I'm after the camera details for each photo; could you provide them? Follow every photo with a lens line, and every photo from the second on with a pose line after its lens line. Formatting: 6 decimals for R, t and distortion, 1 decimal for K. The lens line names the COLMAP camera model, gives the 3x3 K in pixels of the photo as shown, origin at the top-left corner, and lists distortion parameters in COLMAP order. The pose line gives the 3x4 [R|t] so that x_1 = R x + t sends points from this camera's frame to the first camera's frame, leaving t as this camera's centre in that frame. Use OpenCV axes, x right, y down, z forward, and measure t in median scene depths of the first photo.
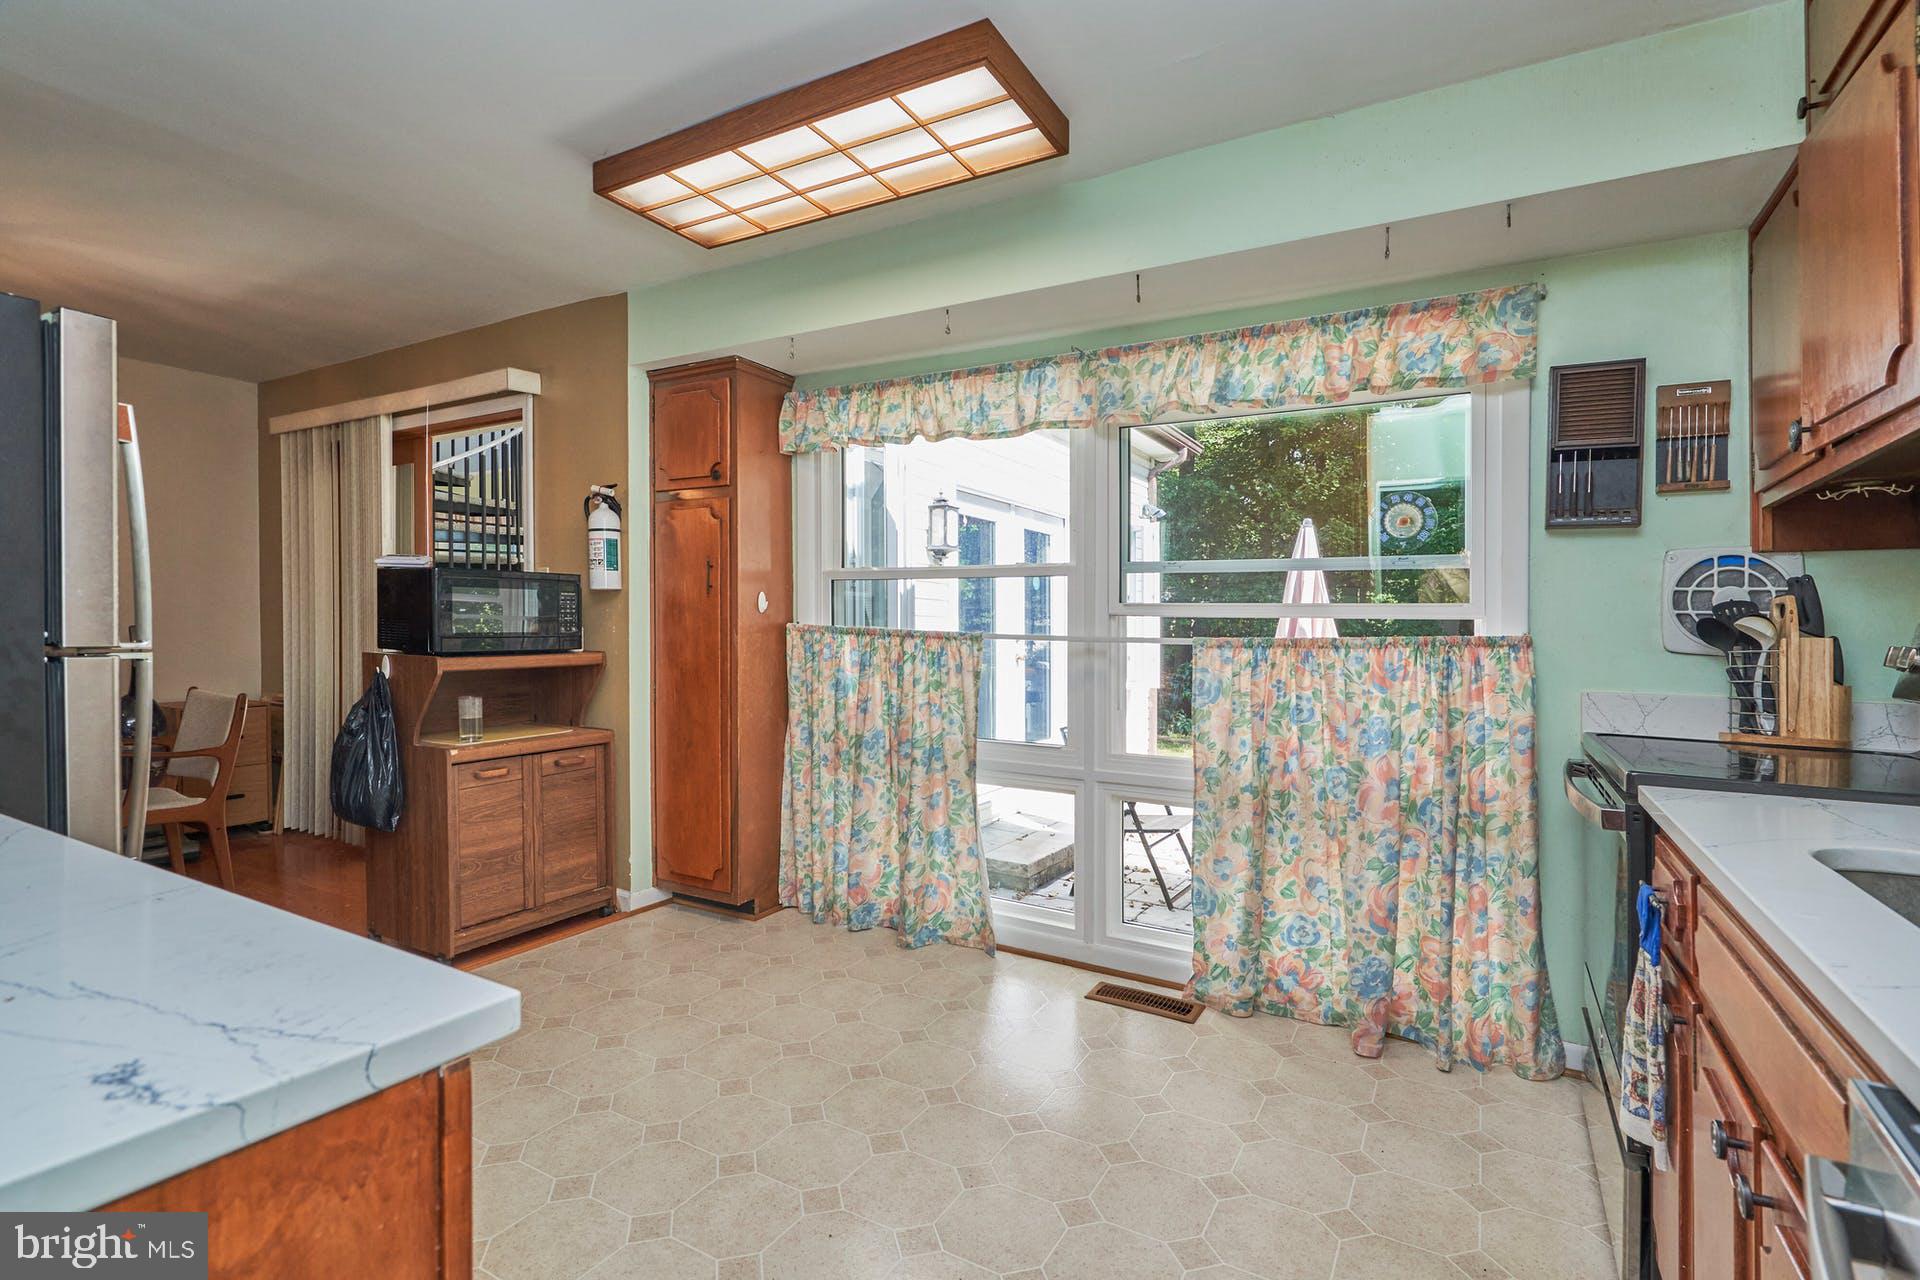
lens RADIAL K [[902.7, 0, 960.8], [0, 902.7, 623.5], [0, 0, 1]] dist [0.001894, 0.001803]
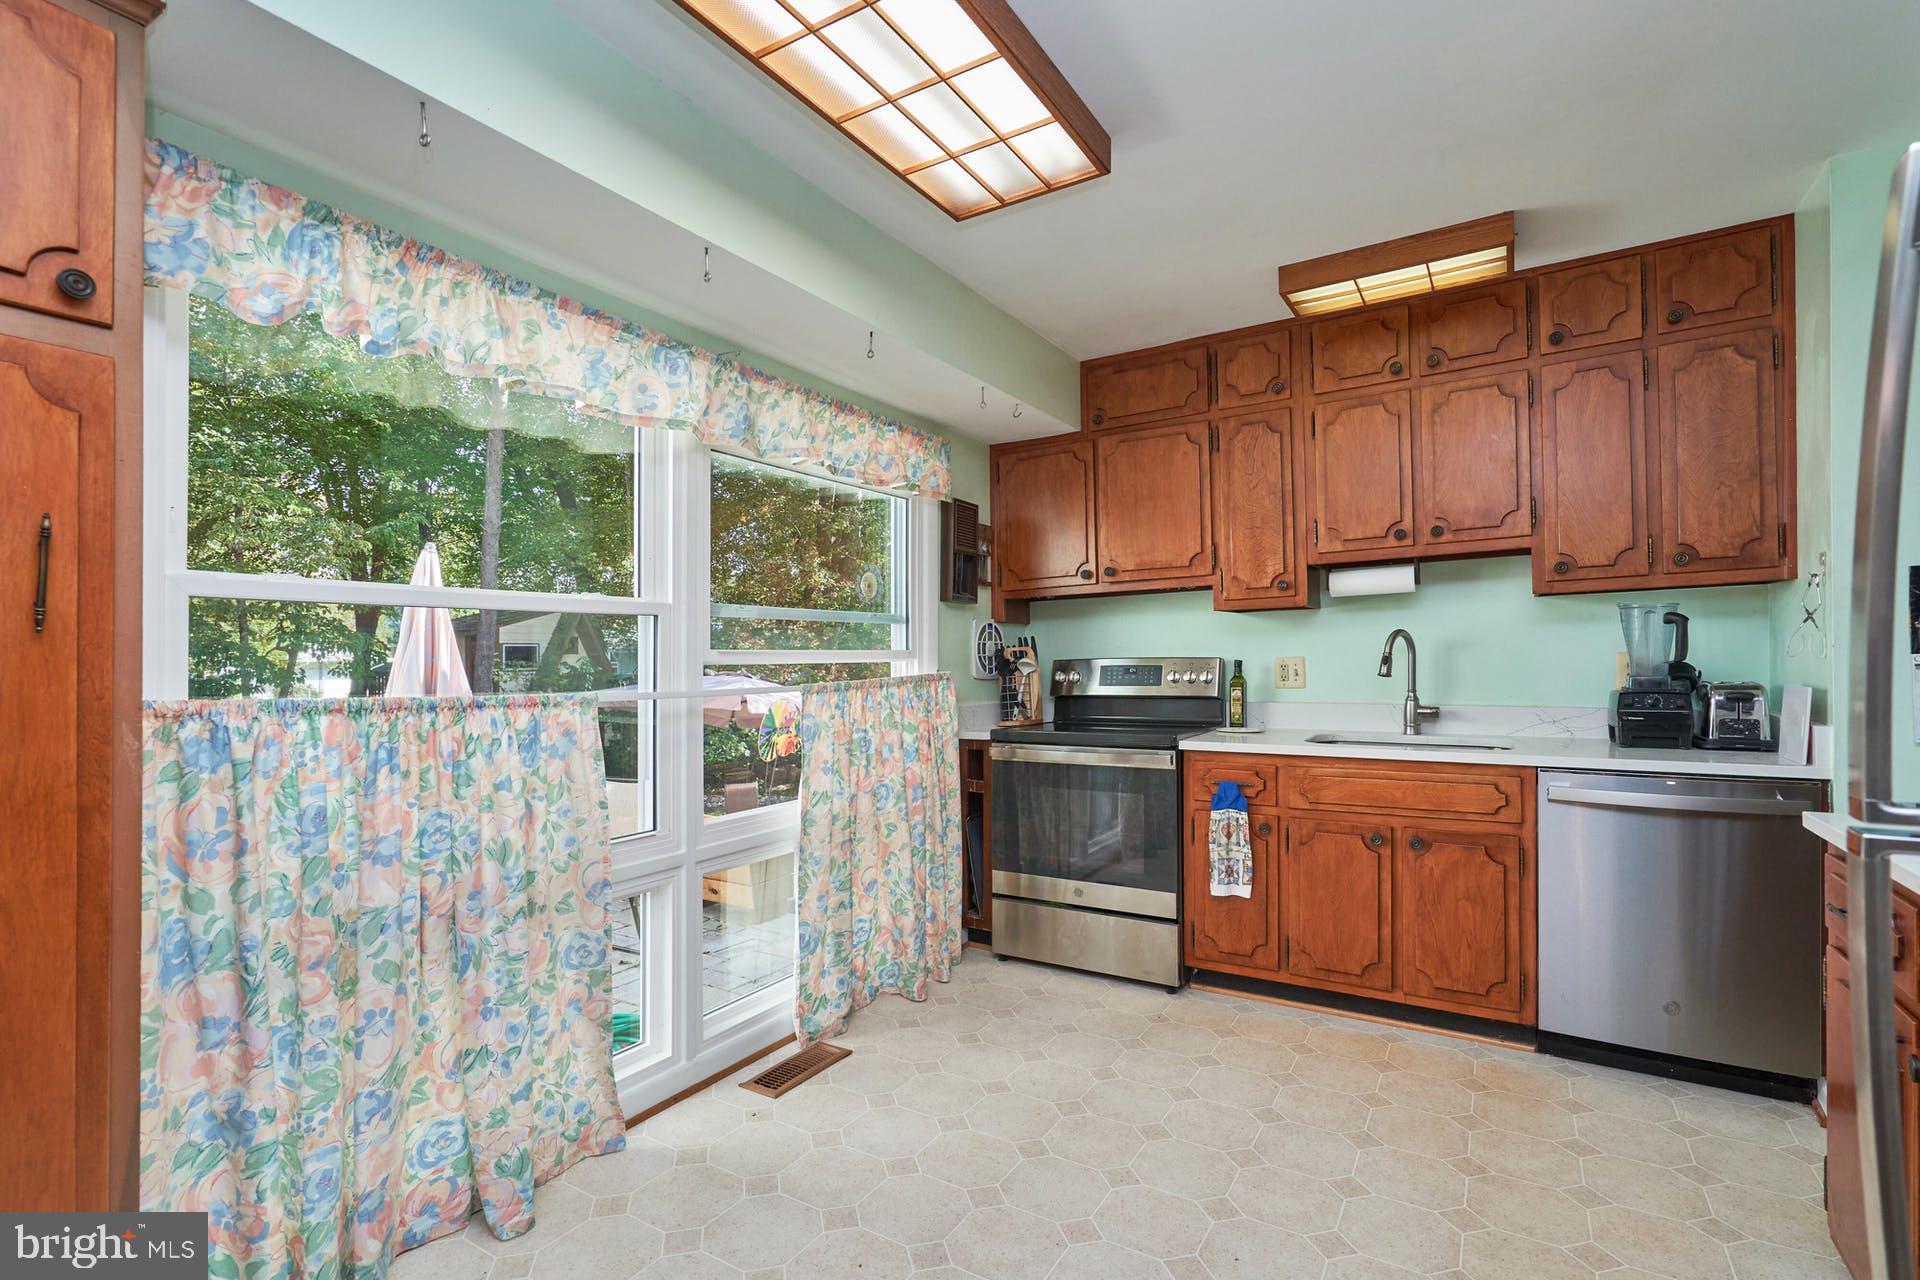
lens RADIAL K [[900.7, 0, 962.3], [0, 900.7, 647.5], [0, 0, 1]] dist [0.002529, 0.001082]
pose [[0.029192, -0.002526, 0.999571, -0.846385], [0.012765, 0.999916, 0.002154, -0.029403], [-0.999492, 0.012697, 0.029222, 0.902424]]
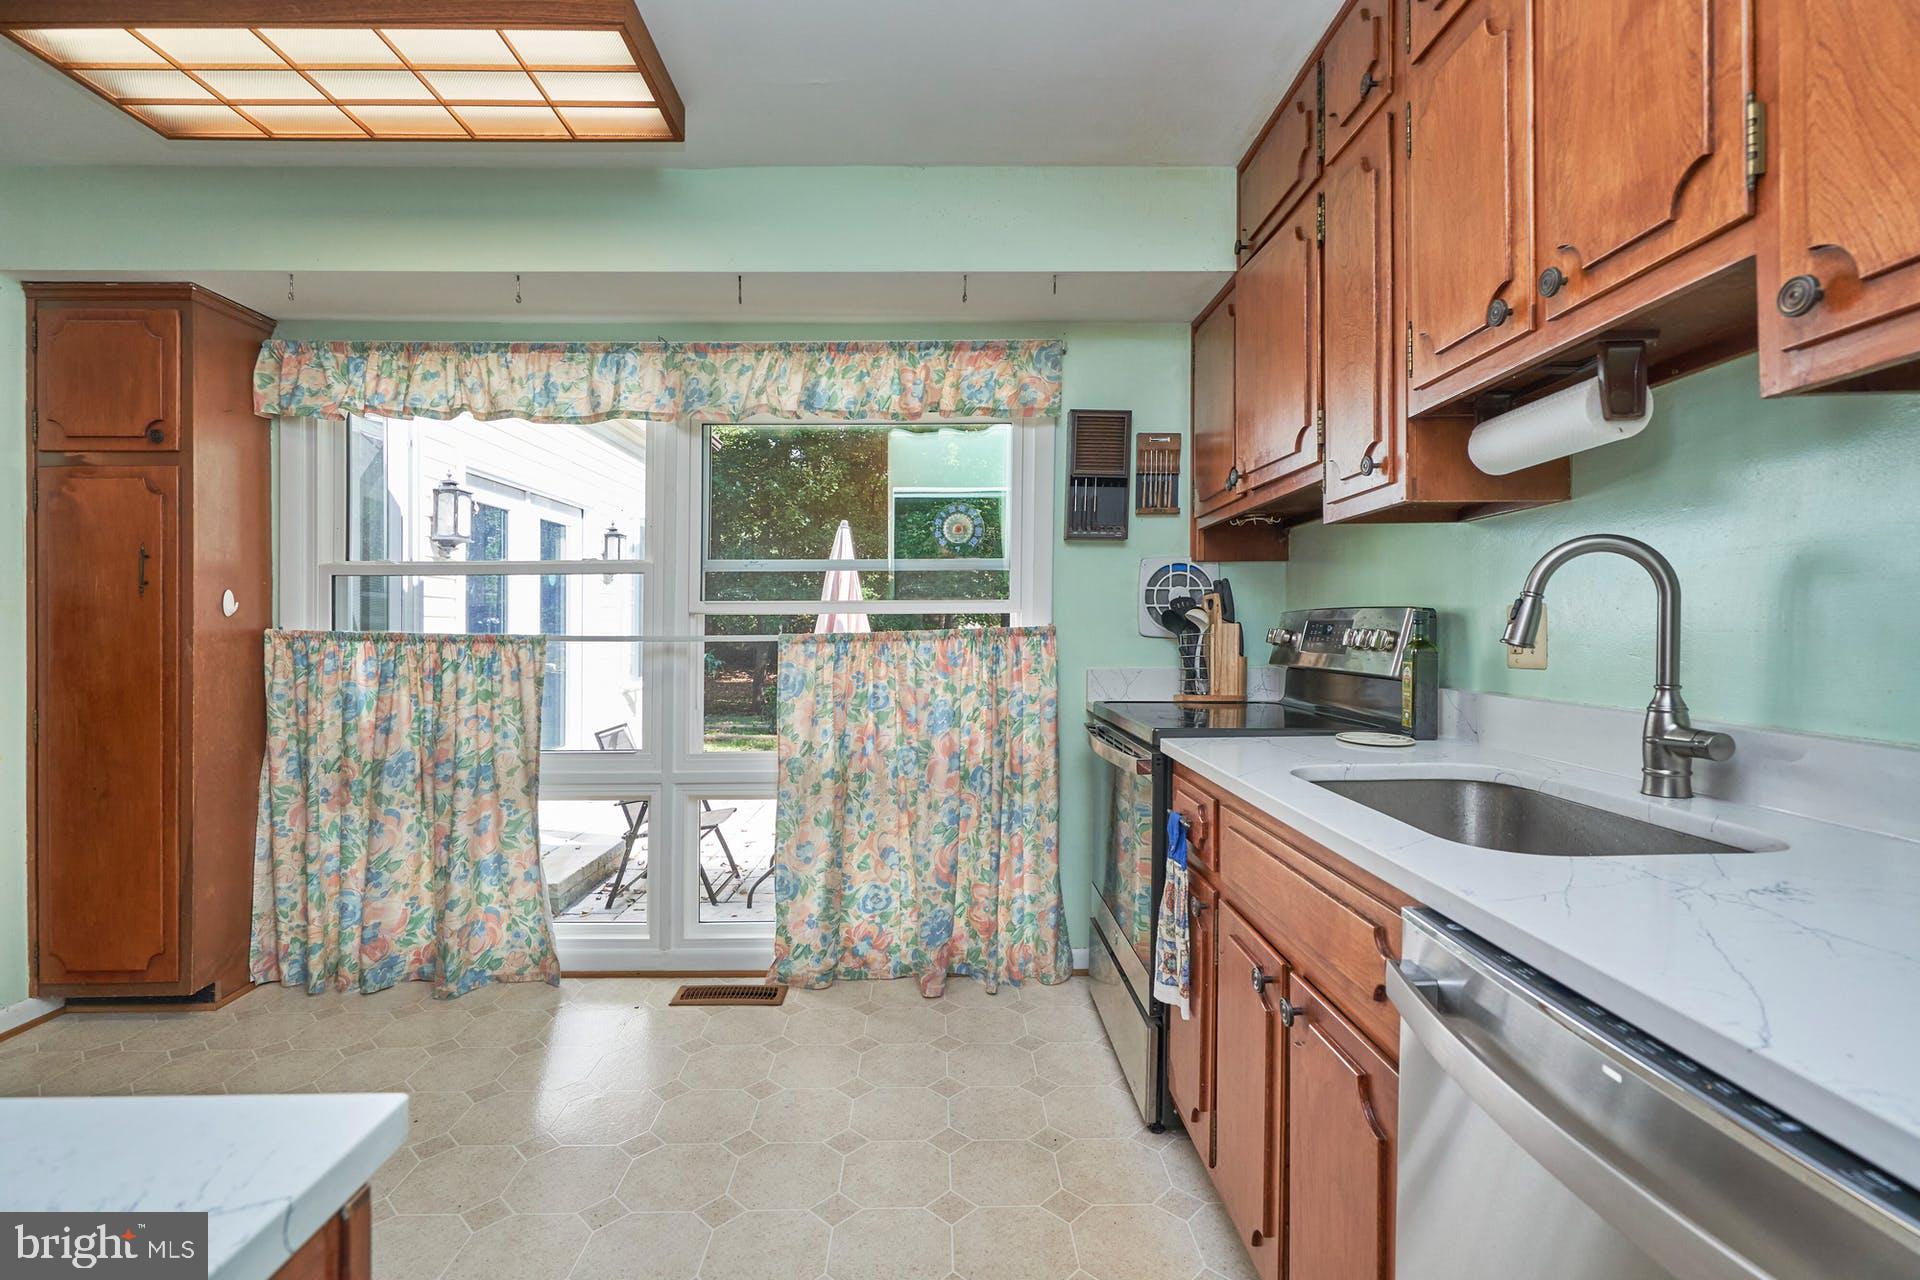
lens RADIAL K [[904.3, 0, 938.7], [0, 904.3, 631.3], [0, 0, 1]] dist [0.000957, 0.001437]
pose [[0.864047, -0.024123, 0.502834, -0.108927], [0.017094, 0.999681, 0.018585, -0.004294], [-0.503122, -0.007463, 0.864183, 0.012012]]
